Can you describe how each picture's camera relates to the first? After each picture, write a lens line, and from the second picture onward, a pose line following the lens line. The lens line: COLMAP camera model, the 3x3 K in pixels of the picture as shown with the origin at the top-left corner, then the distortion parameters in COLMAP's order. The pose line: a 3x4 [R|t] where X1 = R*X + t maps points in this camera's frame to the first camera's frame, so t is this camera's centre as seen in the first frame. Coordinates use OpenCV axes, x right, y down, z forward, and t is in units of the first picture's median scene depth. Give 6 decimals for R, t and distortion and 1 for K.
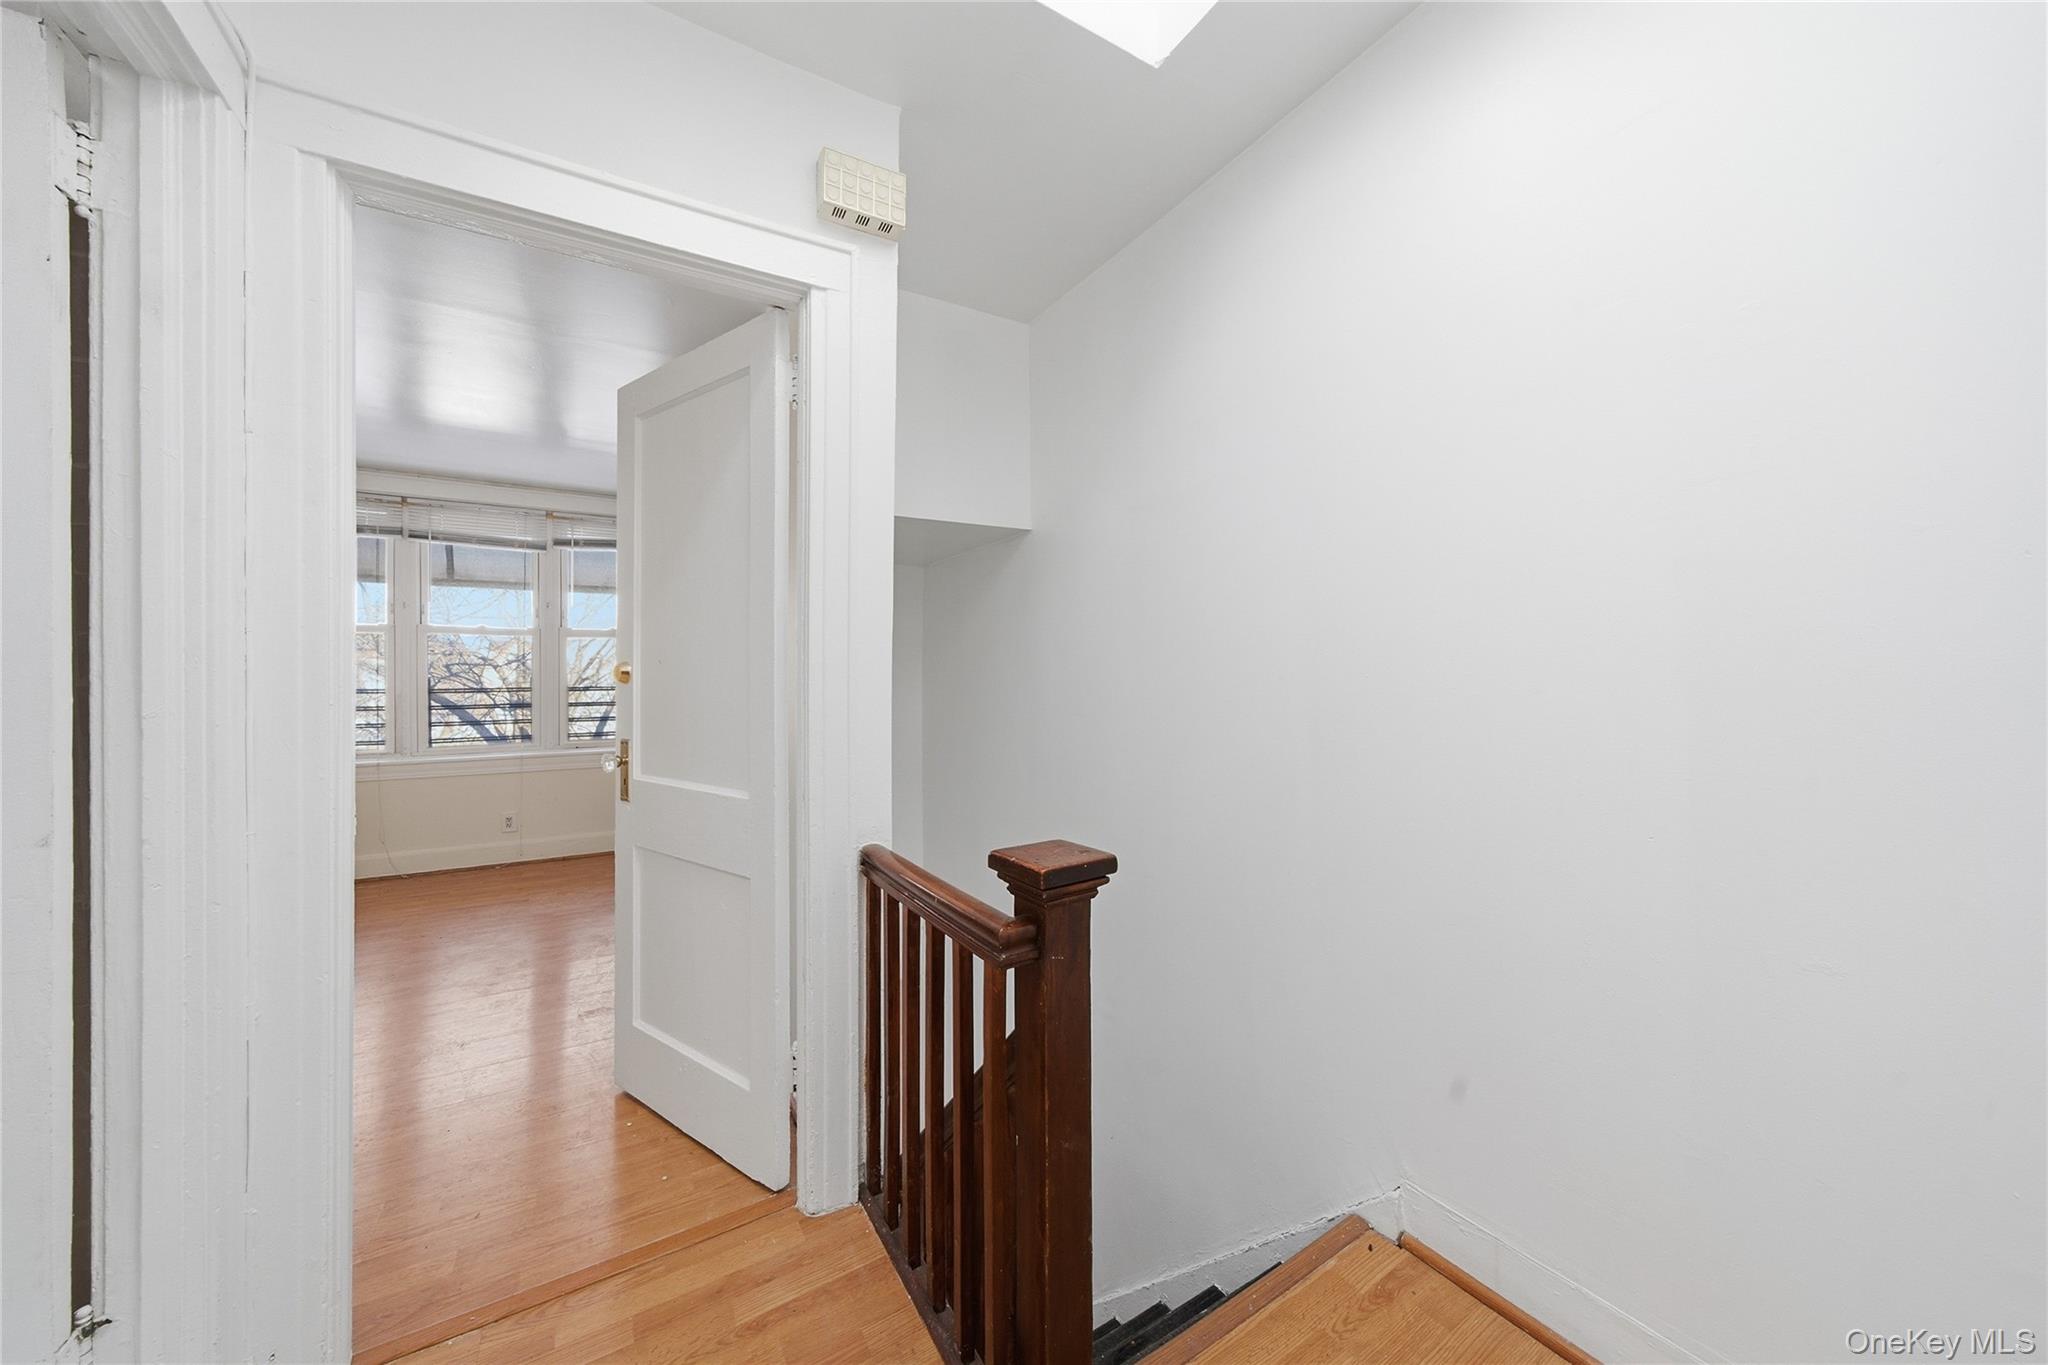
lens RADIAL K [[722.8, 0, 1029.6], [0, 722.8, 673.8], [0, 0, 1]] dist [0.007806, 0.000817]
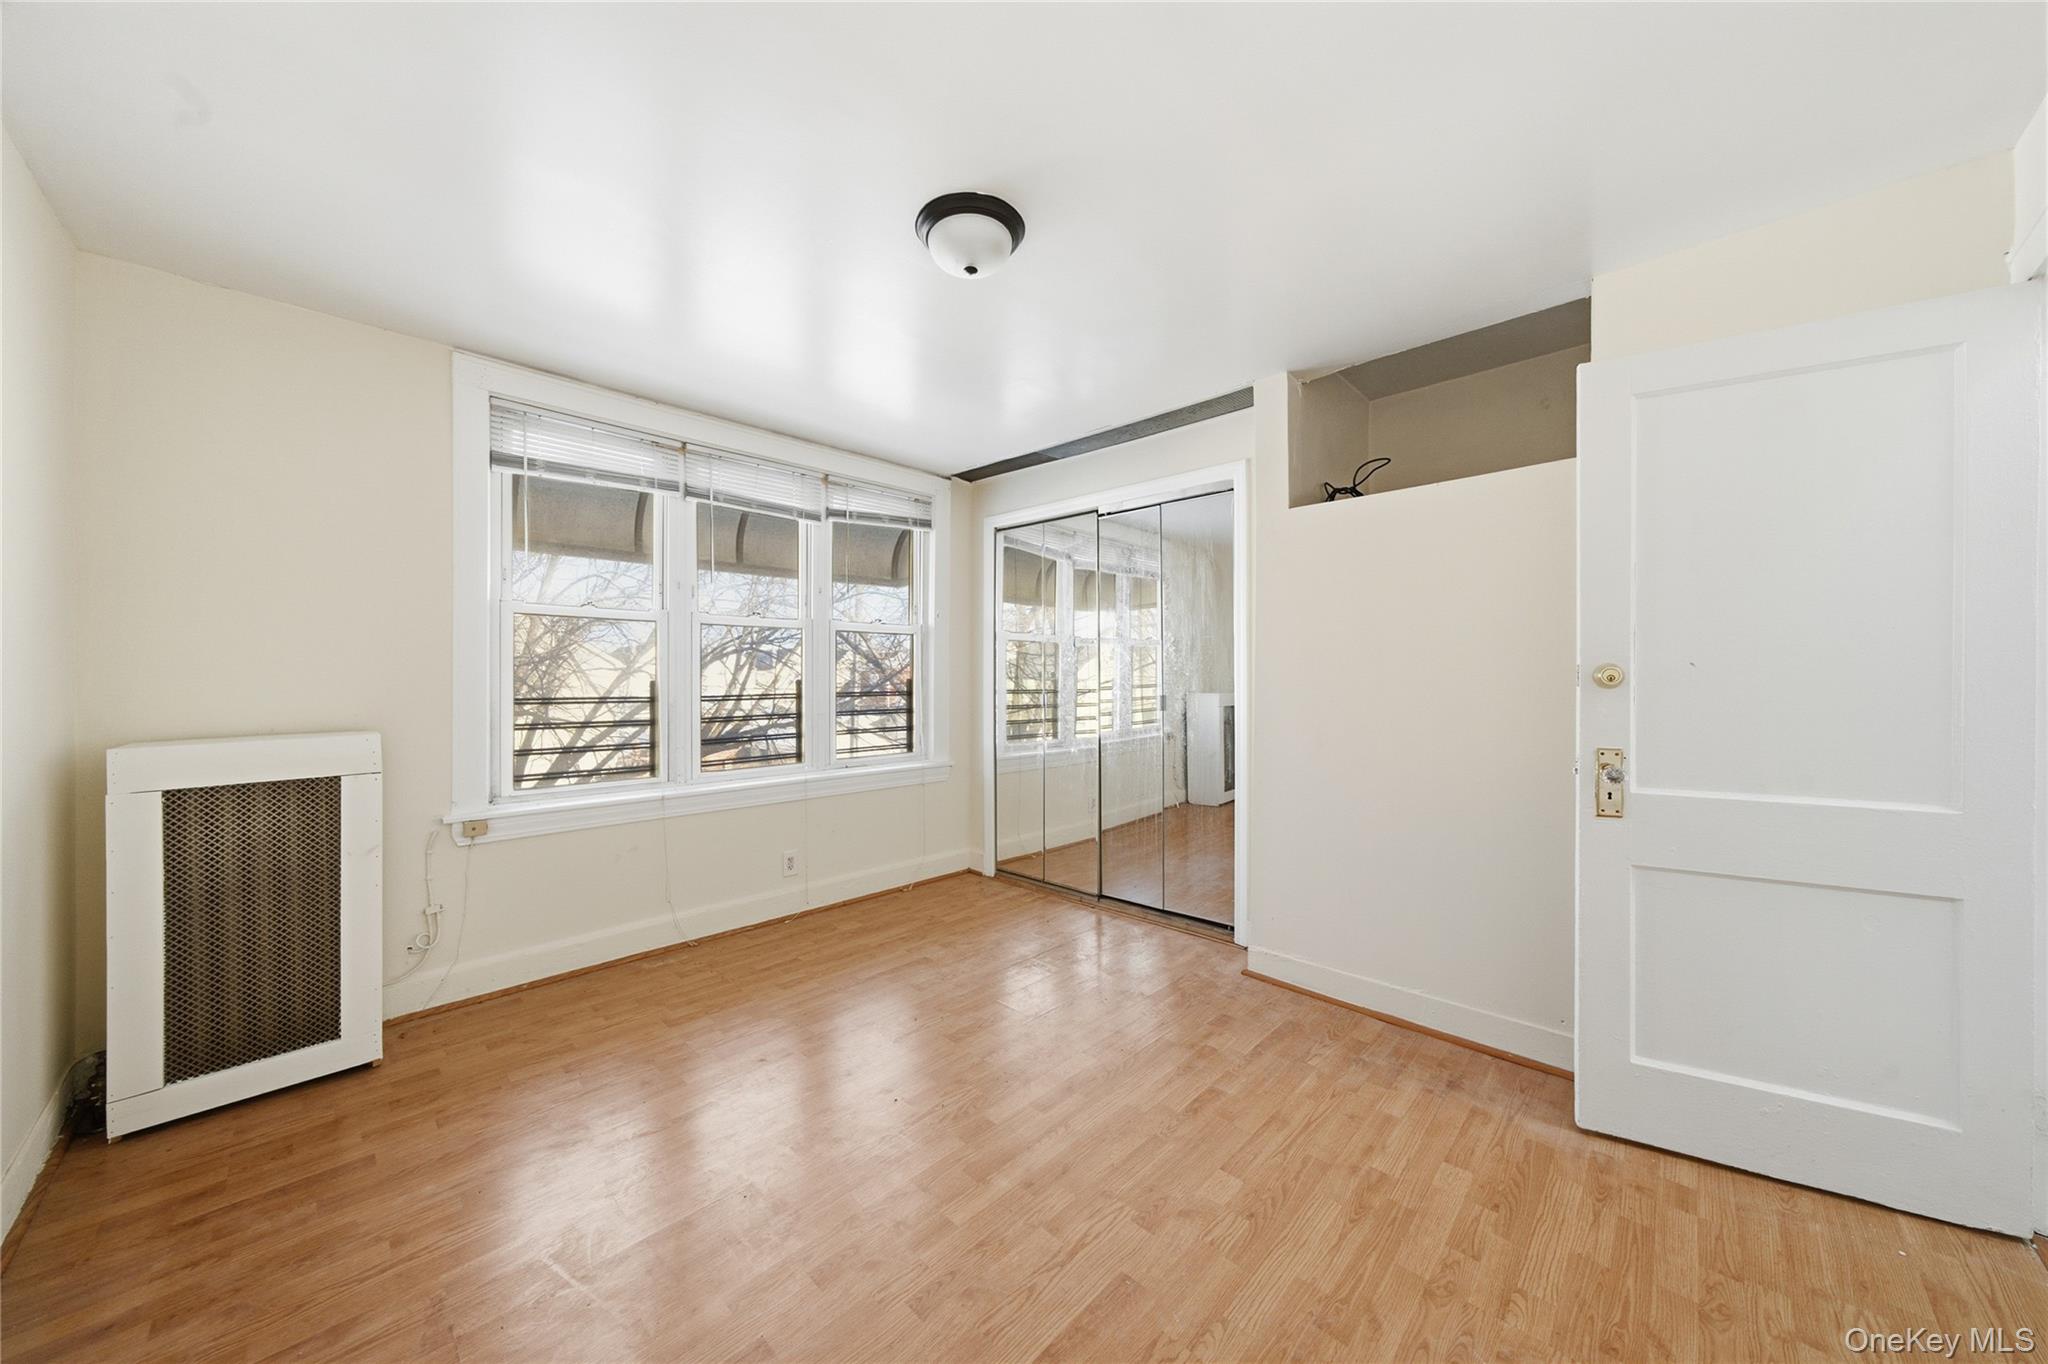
lens RADIAL K [[722.8, 0, 999.5], [0, 722.8, 678.3], [0, 0, 1]] dist [0.007806, 0.000817]
pose [[0.966569, -0.006796, 0.256317, -0.686329], [0.008876, 0.999936, -0.006958, 0.010869], [-0.256254, 0.009000, 0.966568, 0.176320]]
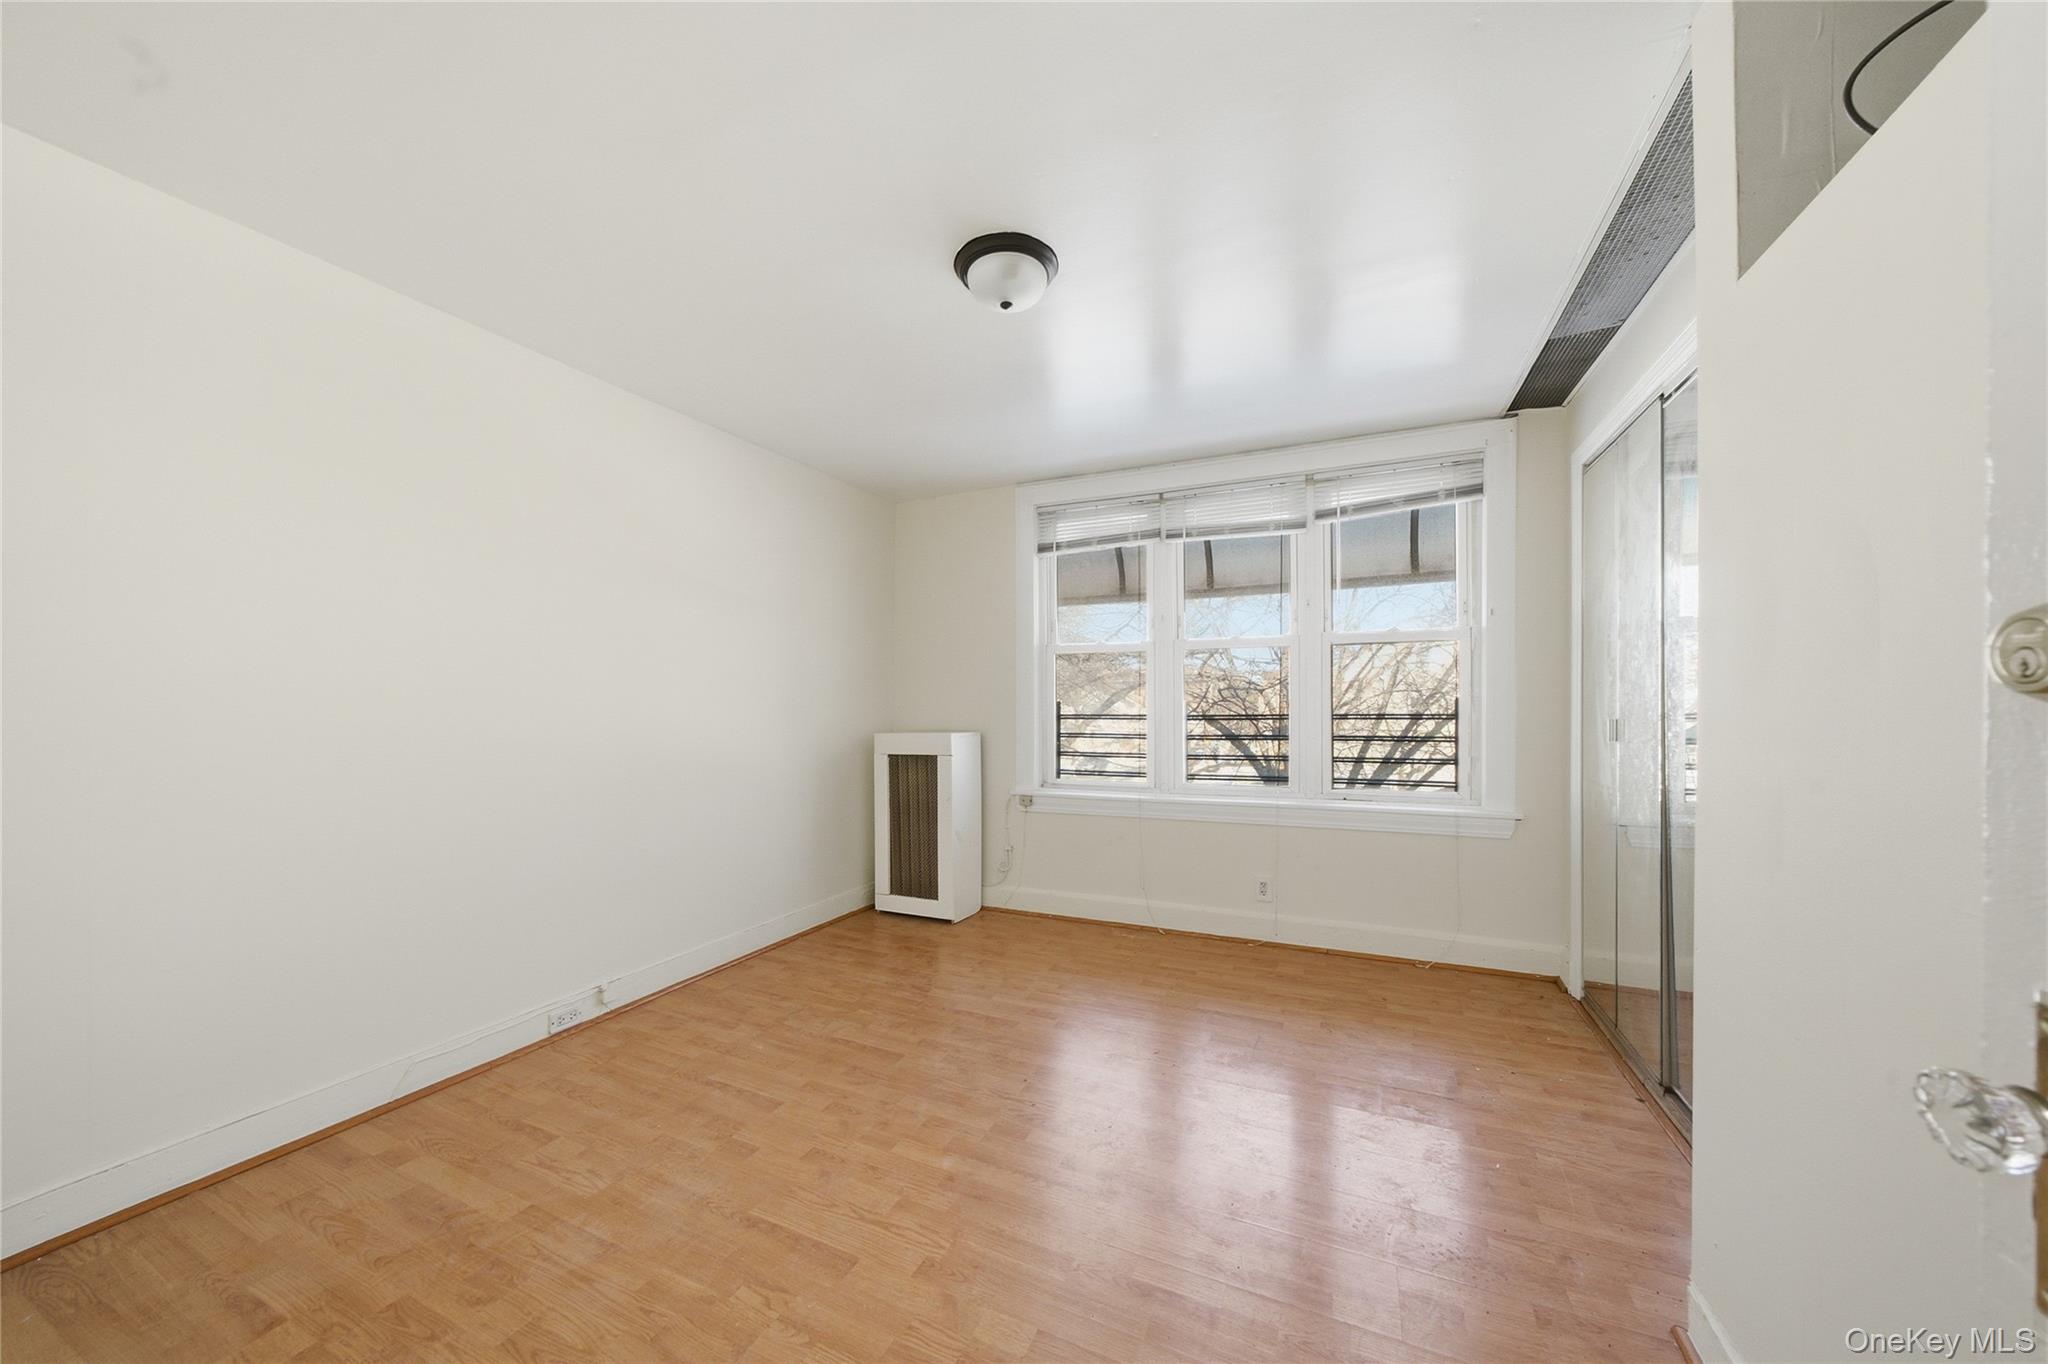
lens RADIAL K [[722.8, 0, 1034.7], [0, 722.8, 706.4], [0, 0, 1]] dist [0.007806, 0.000817]
pose [[0.581669, 0.003353, -0.813418, -0.228315], [0.003268, 0.999974, 0.006459, 0.005297], [0.813419, -0.006416, 0.581643, 0.348451]]
